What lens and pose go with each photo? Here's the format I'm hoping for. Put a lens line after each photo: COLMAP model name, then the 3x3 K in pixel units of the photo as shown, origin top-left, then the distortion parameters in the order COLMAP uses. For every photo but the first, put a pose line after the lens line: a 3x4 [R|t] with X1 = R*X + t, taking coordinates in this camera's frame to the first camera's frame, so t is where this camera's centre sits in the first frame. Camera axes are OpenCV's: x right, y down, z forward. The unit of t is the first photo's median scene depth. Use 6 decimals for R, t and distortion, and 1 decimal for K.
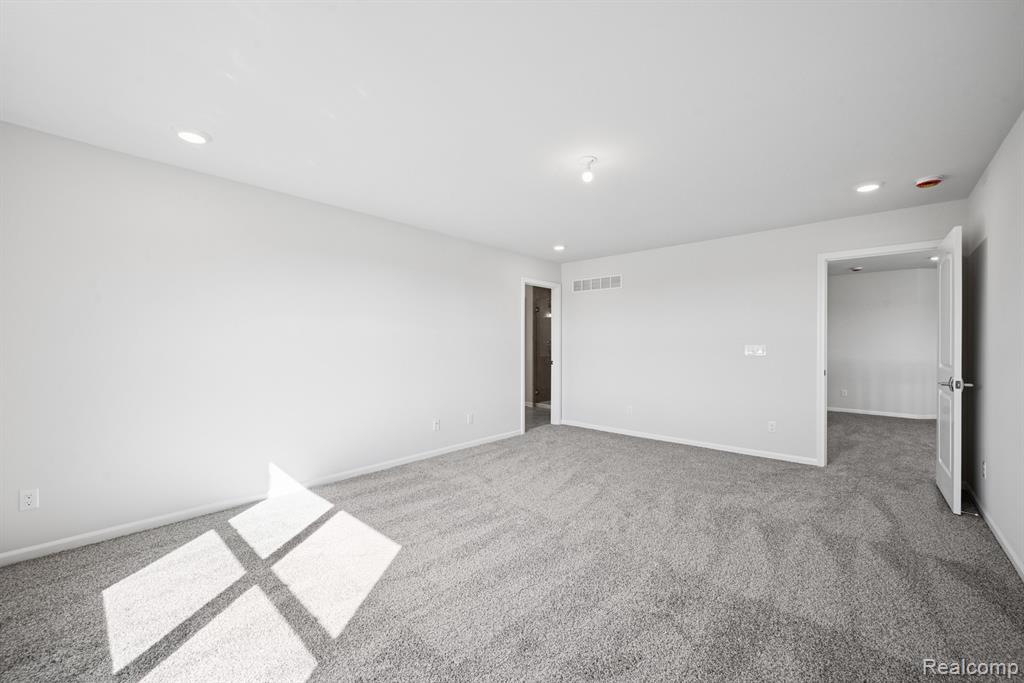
lens RADIAL K [[396.1, 0, 507.2], [0, 396.1, 347.0], [0, 0, 1]] dist [-0.001356, -0.000379]
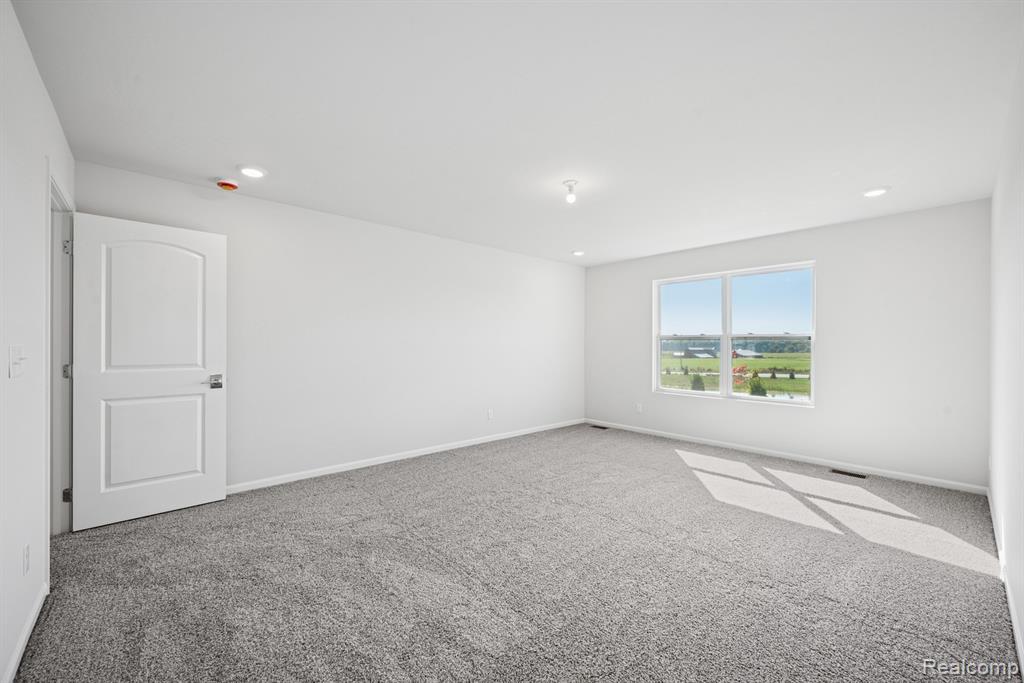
lens RADIAL K [[403.7, 0, 513.0], [0, 403.7, 342.8], [0, 0, 1]] dist [0.000378, 0.000167]
pose [[-0.997271, -0.003480, 0.073746, 0.321121], [-0.002706, 0.999940, 0.010588, -0.034766], [-0.073778, 0.010360, -0.997221, 2.400625]]
